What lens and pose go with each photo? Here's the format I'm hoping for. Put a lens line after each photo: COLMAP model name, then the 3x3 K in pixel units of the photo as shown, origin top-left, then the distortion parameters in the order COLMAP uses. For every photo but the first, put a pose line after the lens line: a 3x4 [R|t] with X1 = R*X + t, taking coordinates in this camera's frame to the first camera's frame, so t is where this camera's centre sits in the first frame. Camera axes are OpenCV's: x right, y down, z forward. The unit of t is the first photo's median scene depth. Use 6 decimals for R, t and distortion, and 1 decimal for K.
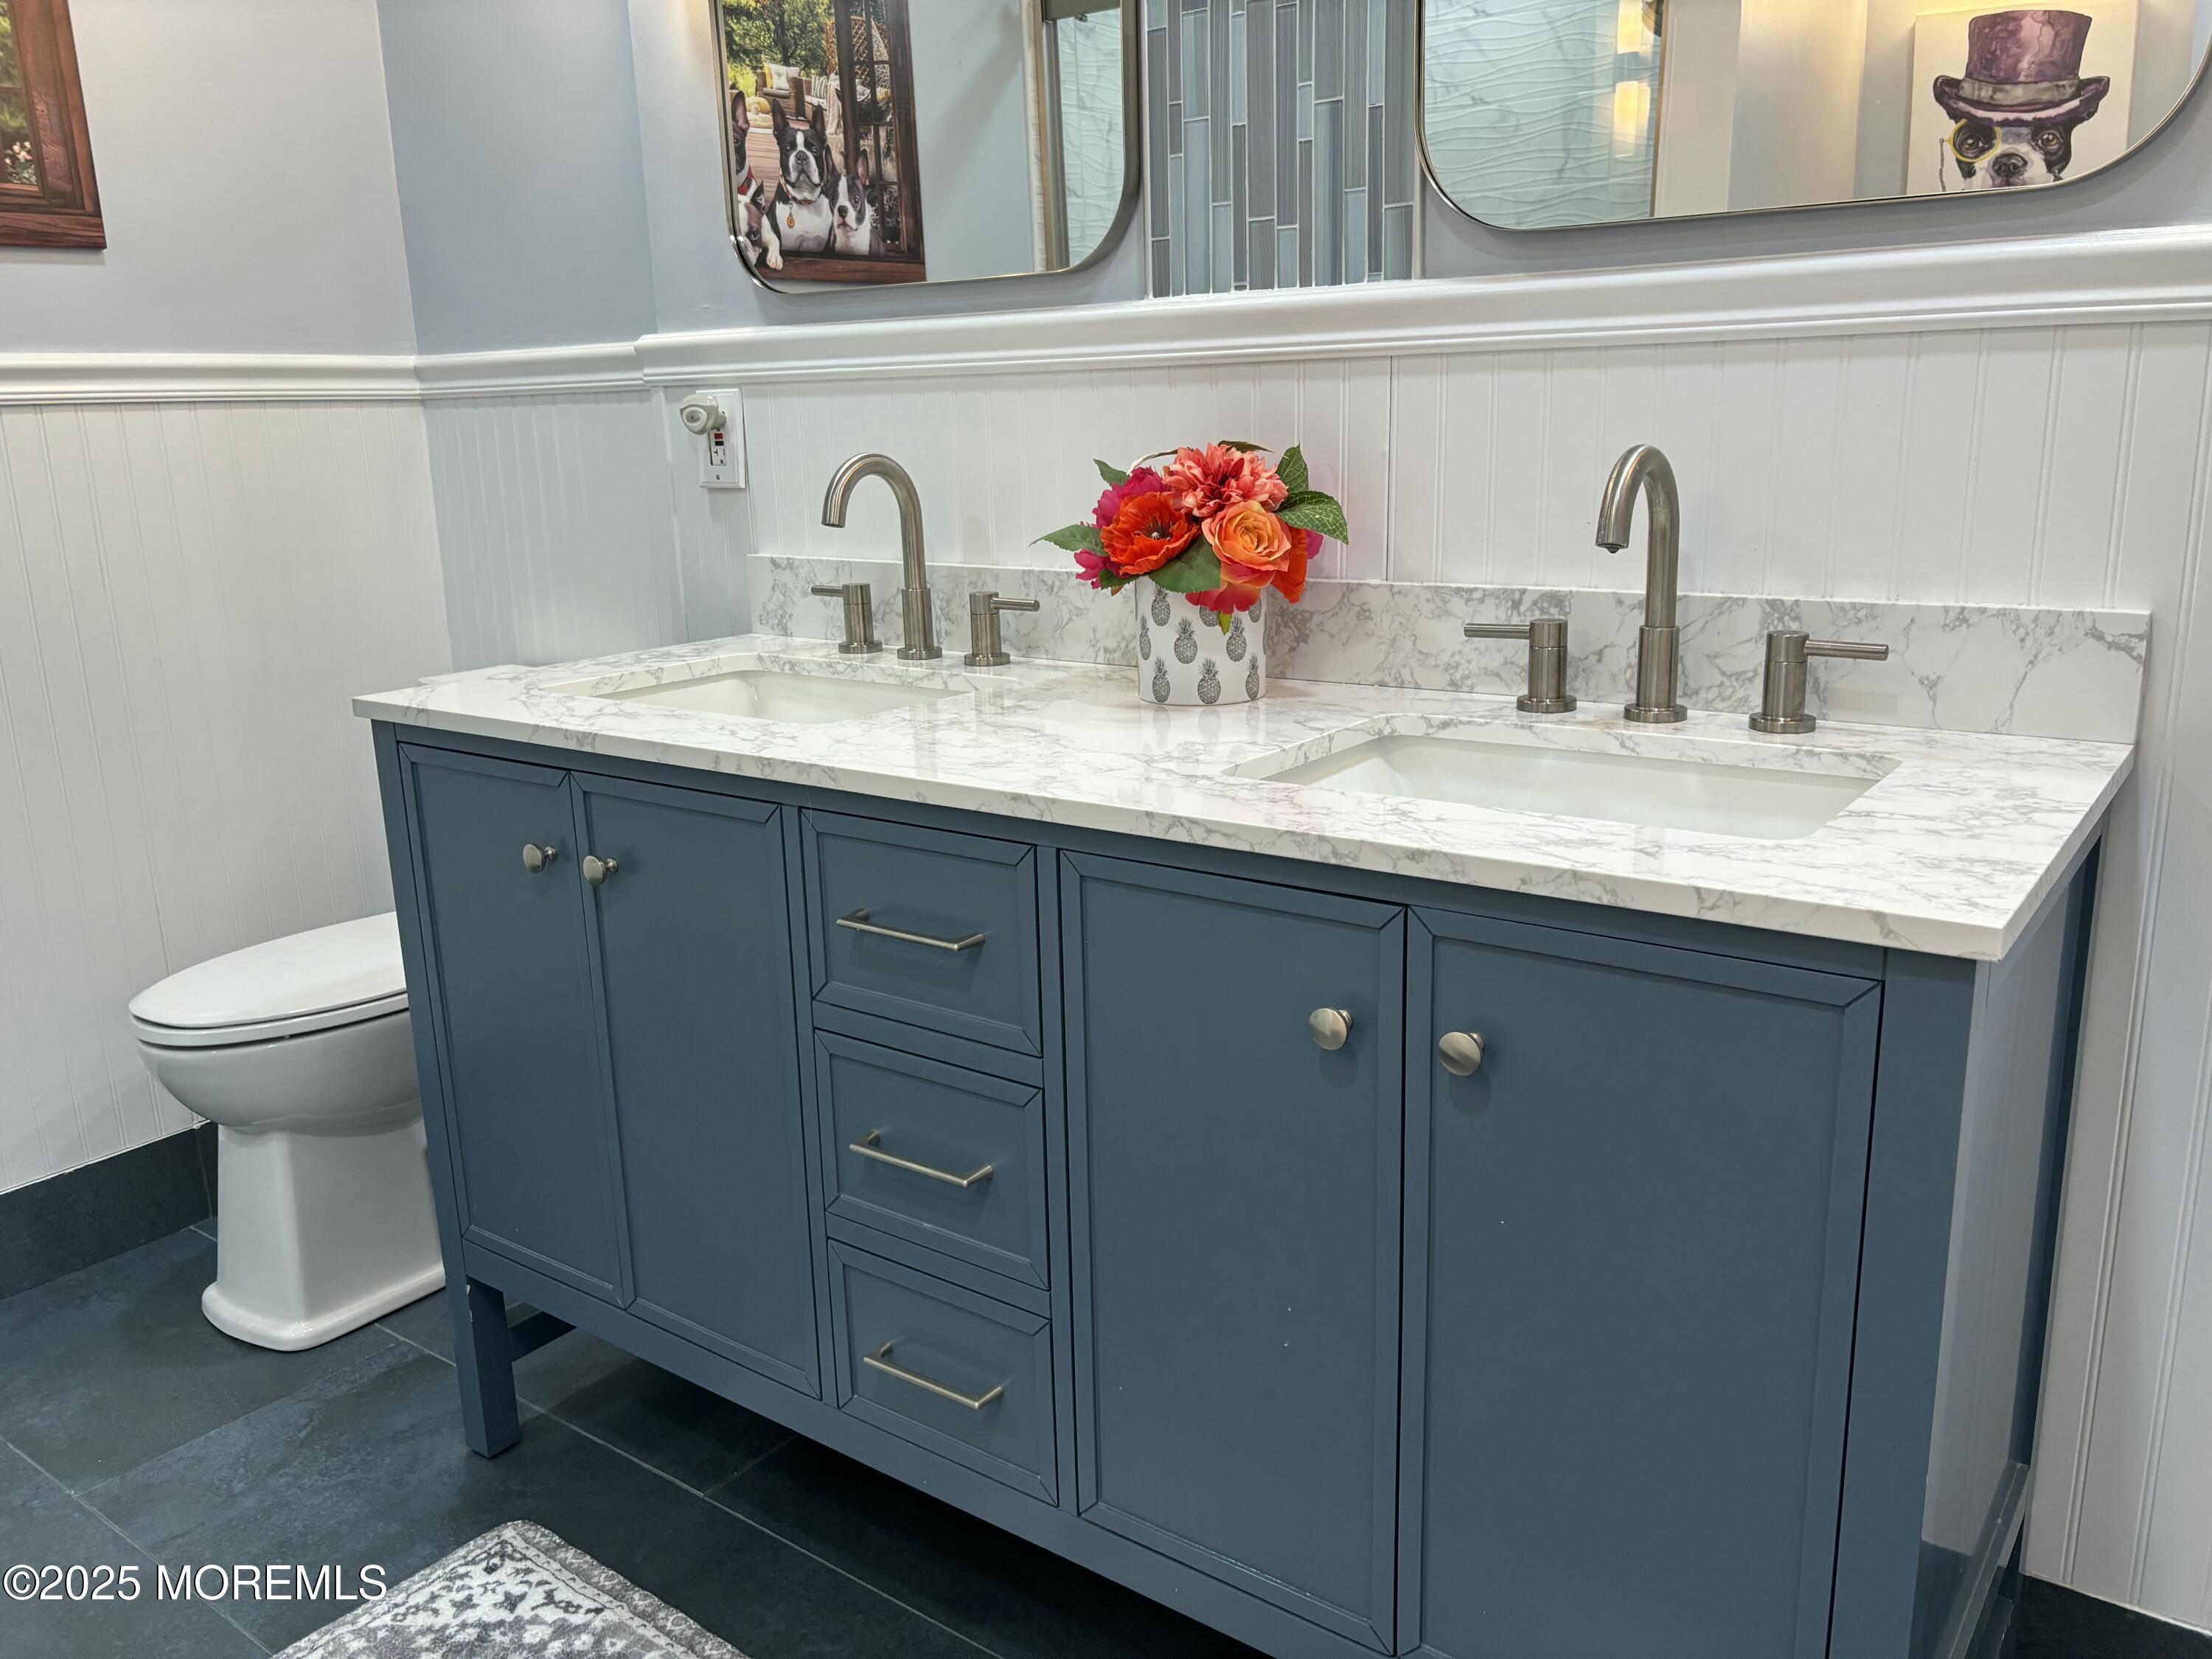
lens RADIAL K [[1676.5, 0, 1117.0], [0, 1676.5, 830.6], [0, 0, 1]] dist [0.041670, -0.050974]
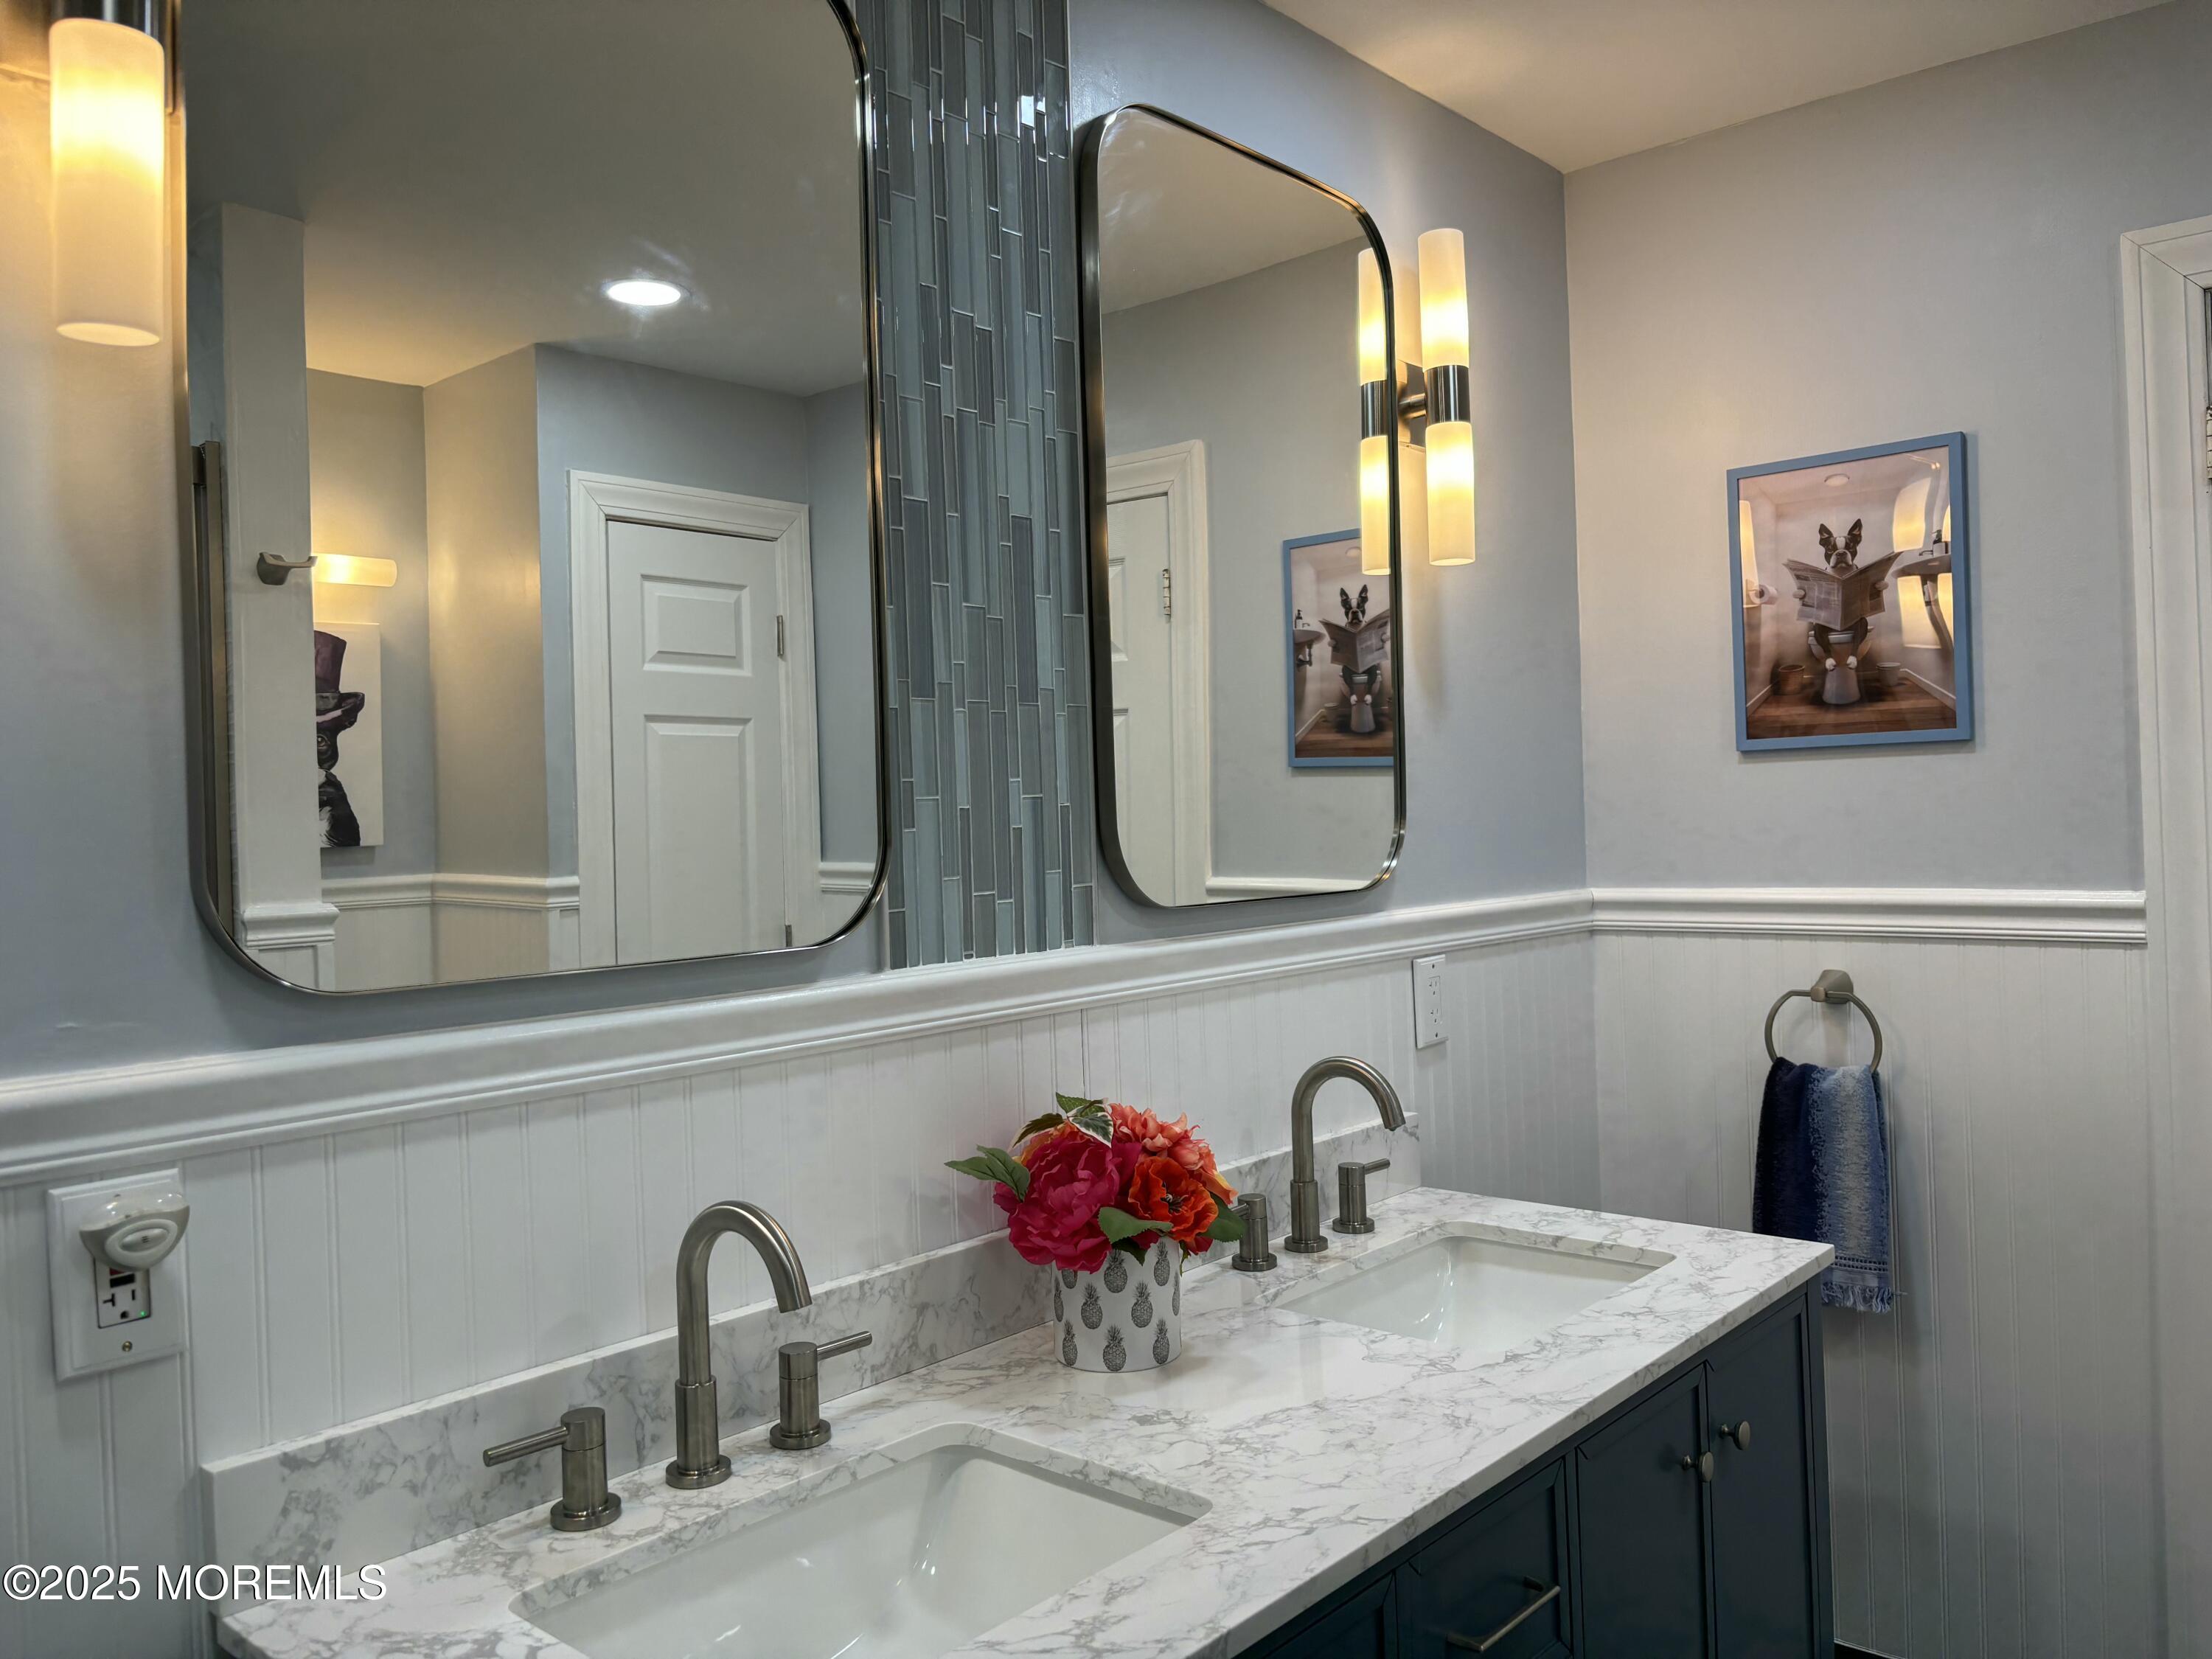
lens RADIAL K [[1676.5, 0, 1117.0], [0, 1676.5, 830.6], [0, 0, 1]] dist [0.041670, -0.050974]
pose [[0.097712, 0.007376, 0.995187, -0.710110], [0.269134, 0.962518, -0.033558, -0.259487], [-0.958133, 0.271118, 0.092065, 0.615223]]
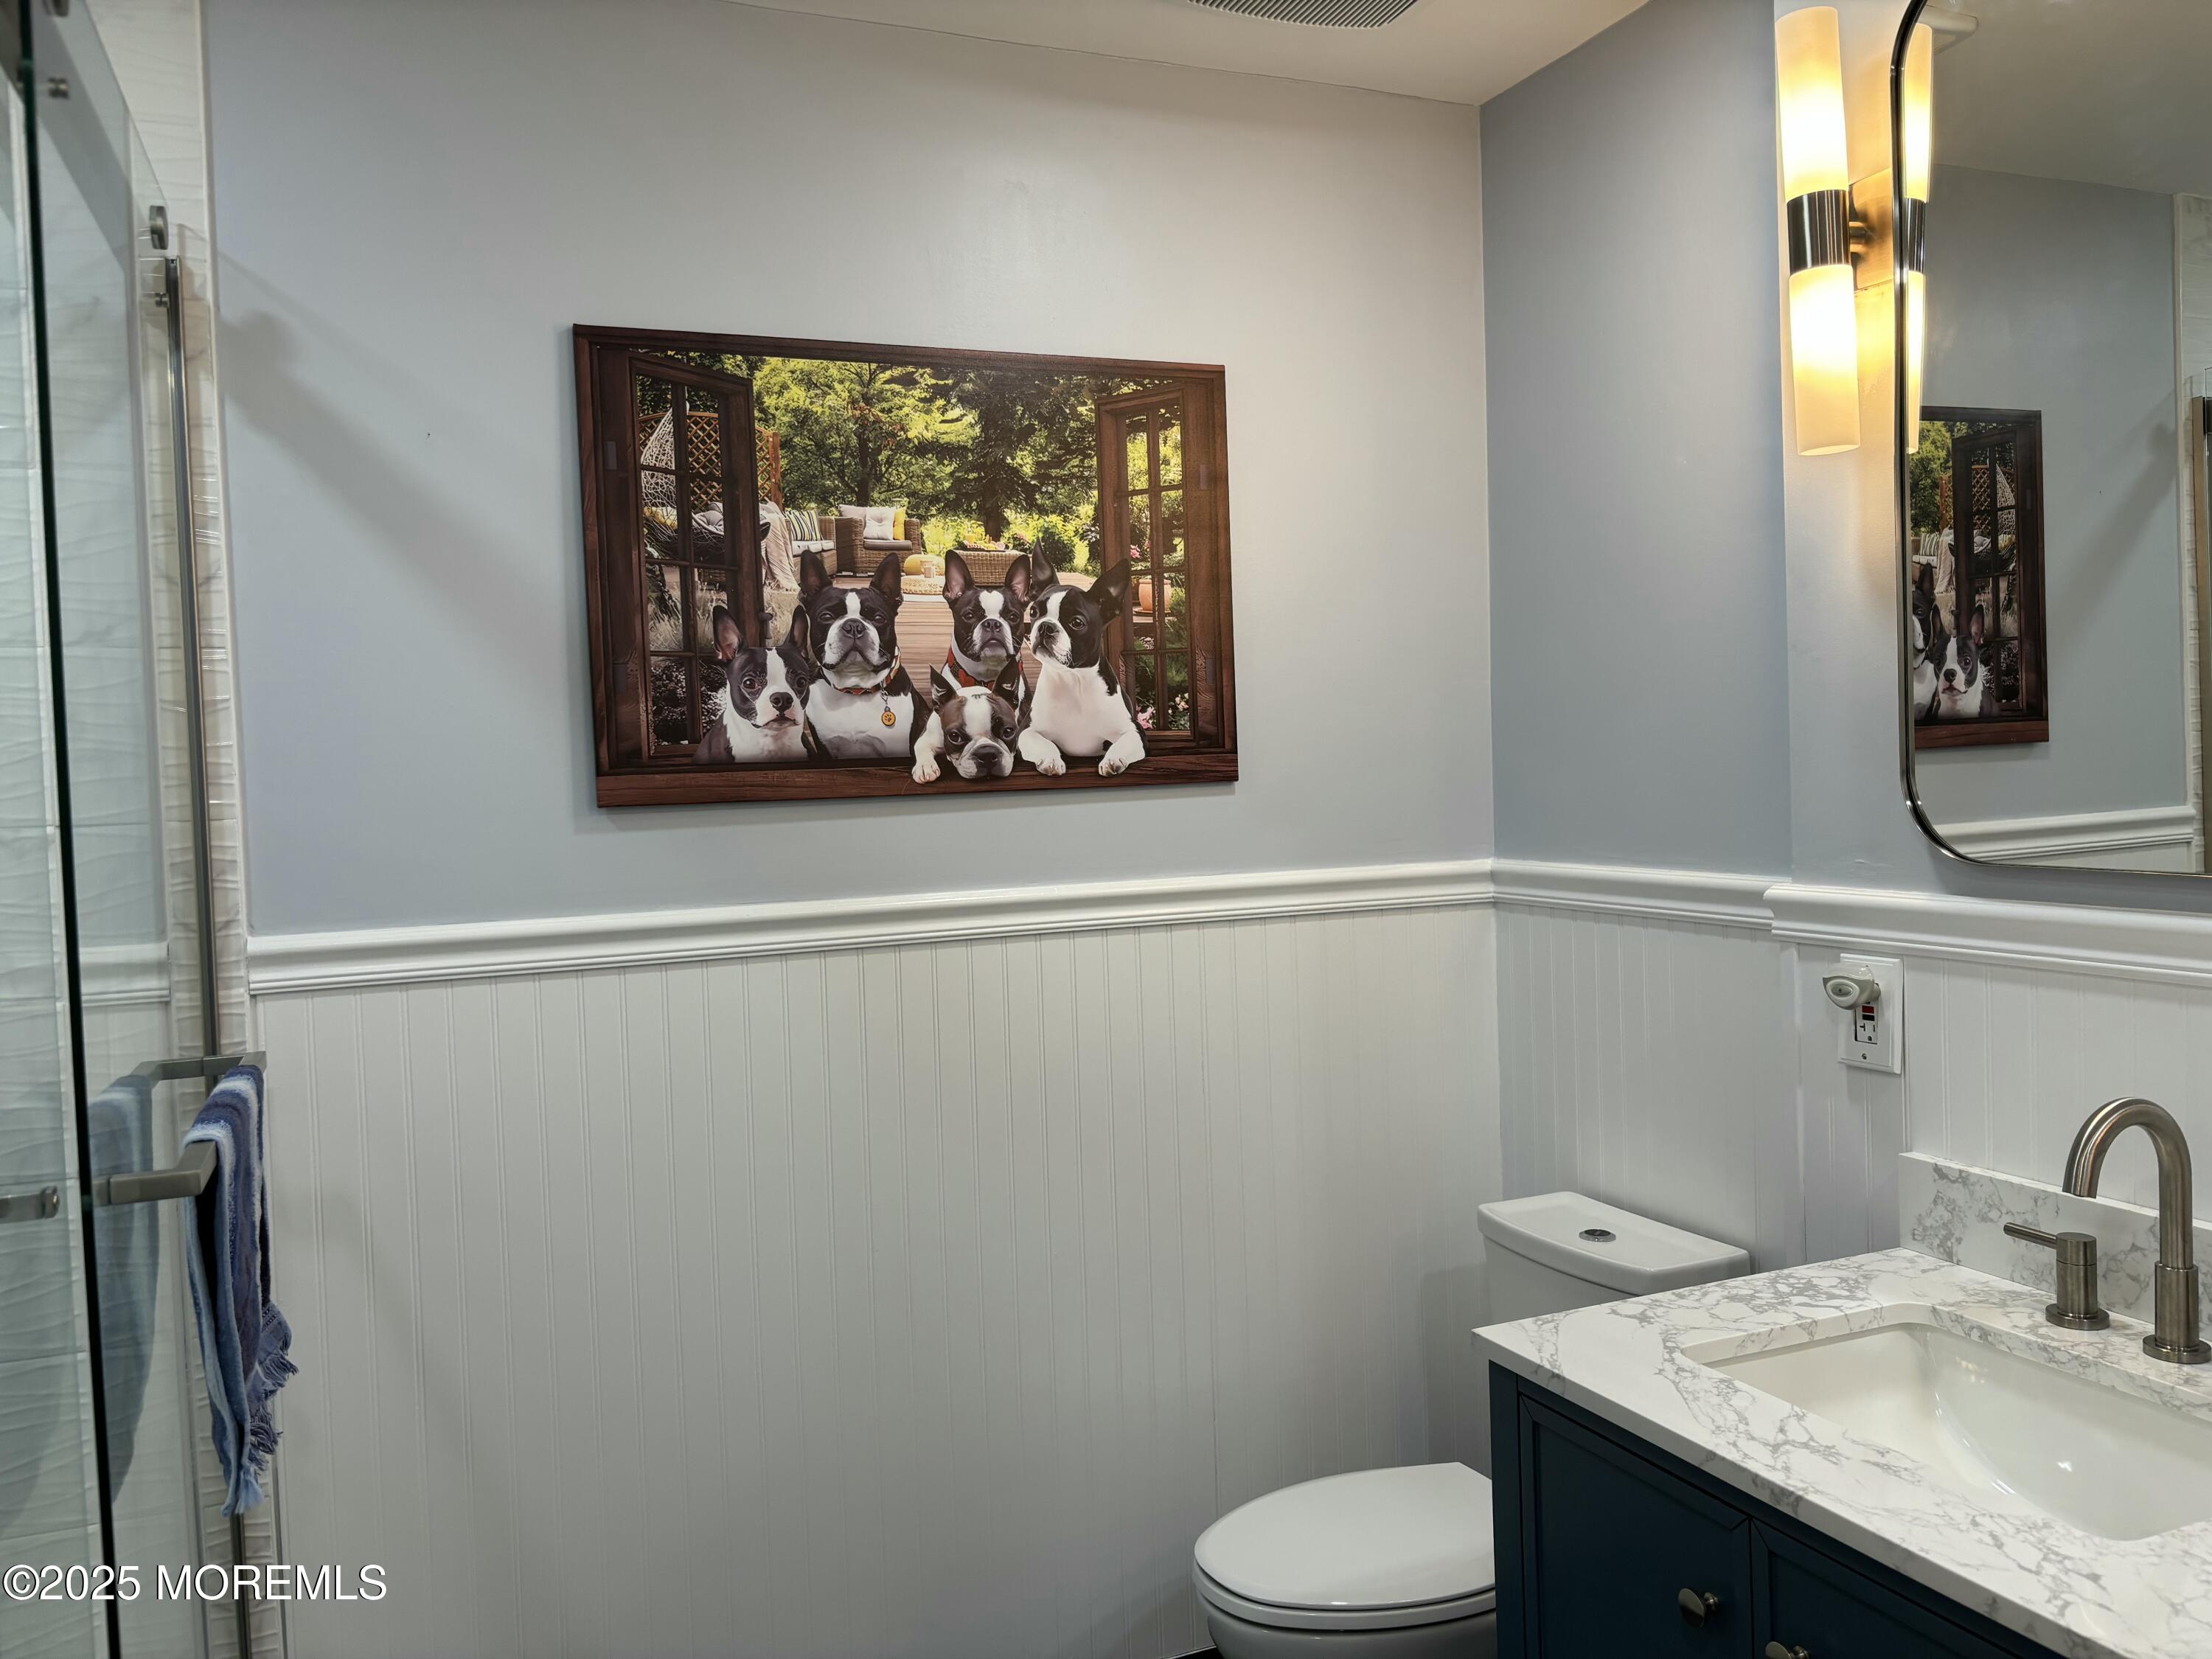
lens RADIAL K [[1676.5, 0, 1117.0], [0, 1676.5, 830.6], [0, 0, 1]] dist [0.041670, -0.050974]
pose [[0.863996, 0.016925, -0.503214, -0.134437], [-0.108675, 0.982146, -0.153557, -0.148197], [0.491630, 0.187360, 0.850409, 0.066667]]
